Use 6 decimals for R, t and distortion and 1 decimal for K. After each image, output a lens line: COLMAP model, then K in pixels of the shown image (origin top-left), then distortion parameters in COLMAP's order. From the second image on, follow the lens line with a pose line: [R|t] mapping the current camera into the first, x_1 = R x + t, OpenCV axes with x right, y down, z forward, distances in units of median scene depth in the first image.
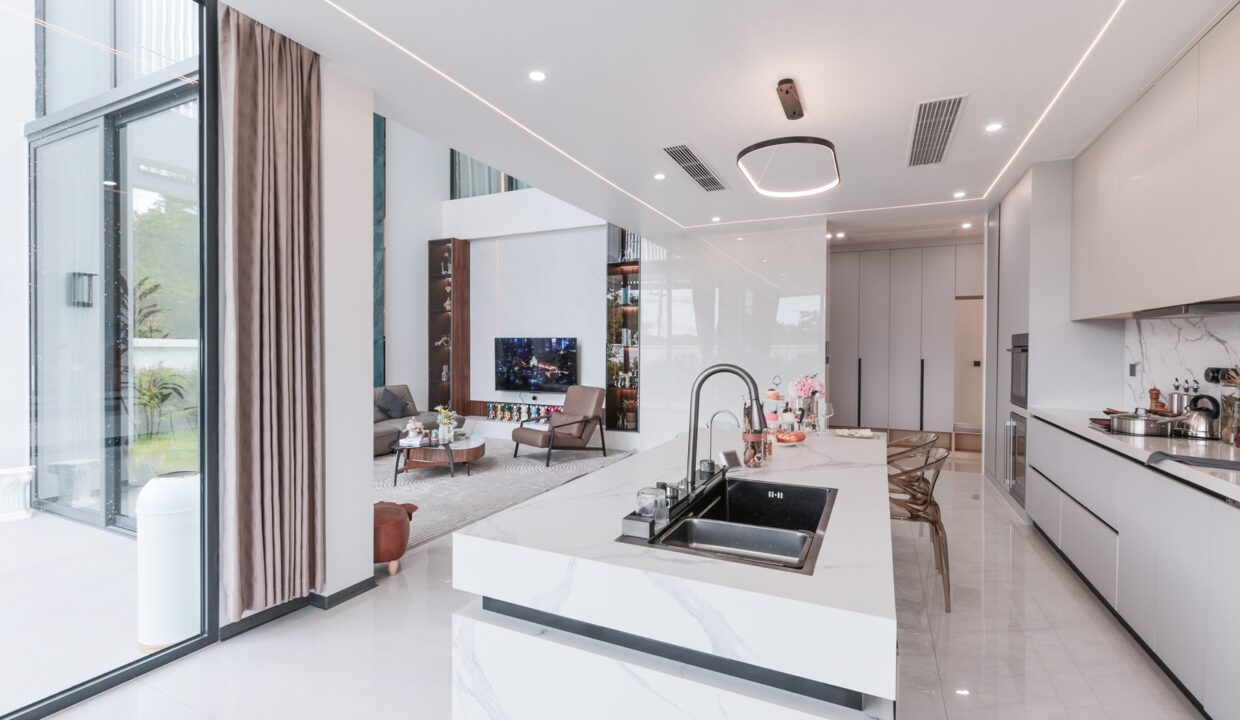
lens RADIAL K [[548.6, 0, 621.6], [0, 548.6, 353.6], [0, 0, 1]] dist [-0.002370, 0.000027]
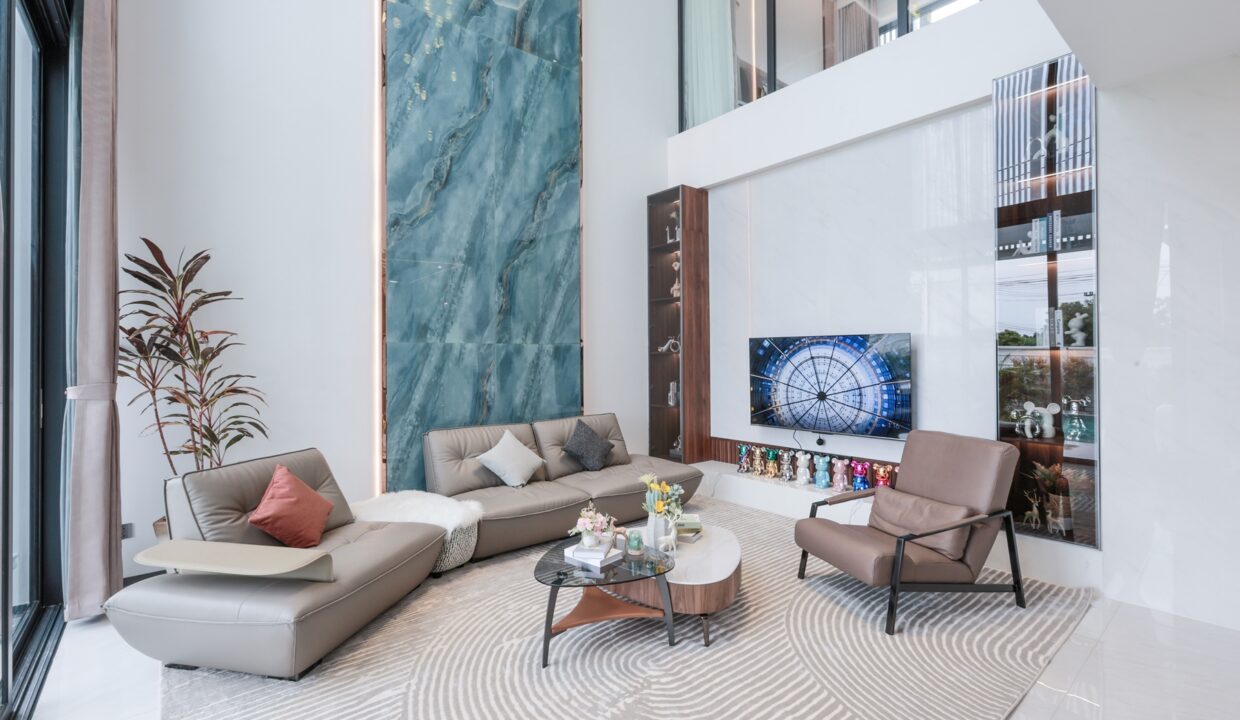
lens RADIAL K [[548.6, 0, 621.6], [0, 548.6, 353.6], [0, 0, 1]] dist [-0.002370, 0.000027]
pose [[0.908229, -0.013517, -0.418256, -0.106912], [0.007363, 0.999840, -0.016326, -0.002473], [0.418410, 0.011748, 0.908182, 0.394416]]
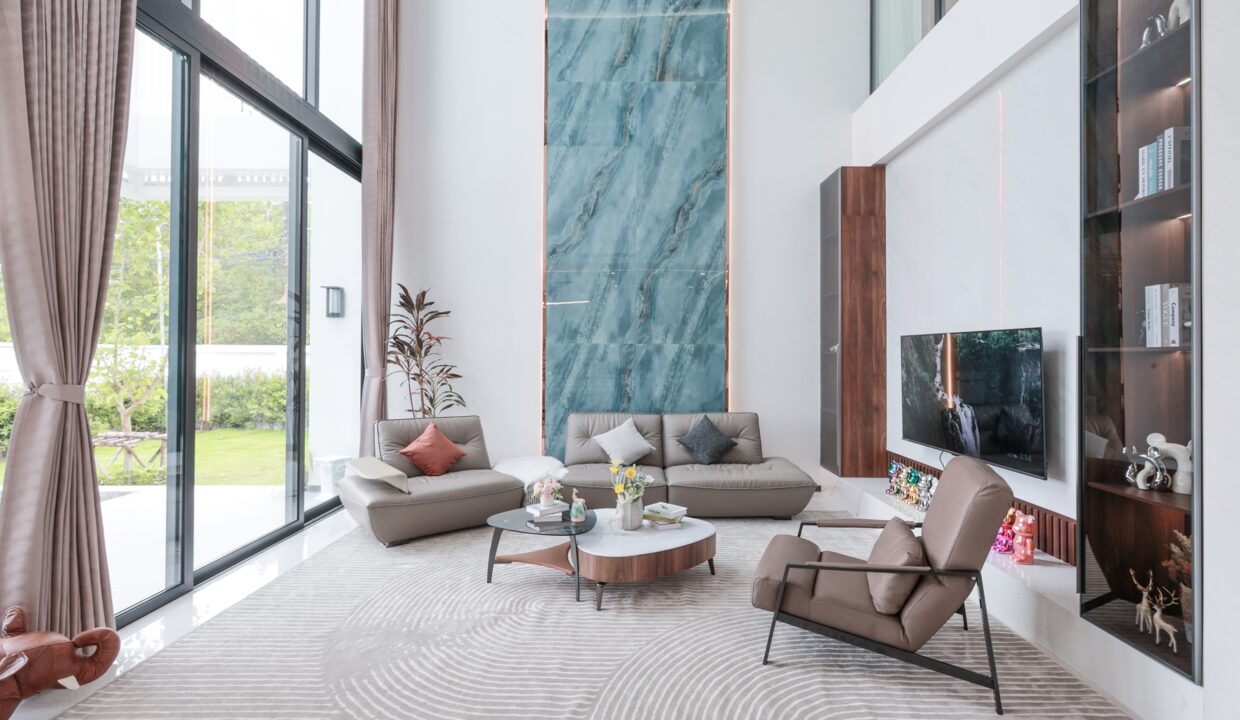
lens RADIAL K [[559.9, 0, 624.4], [0, 559.9, 352.1], [0, 0, 1]] dist [-0.003195, -0.000283]
pose [[0.421955, -0.008802, -0.906574, 0.132671], [-0.010869, 0.999832, -0.014766, -0.002824], [0.906552, 0.016084, 0.421788, 0.553501]]
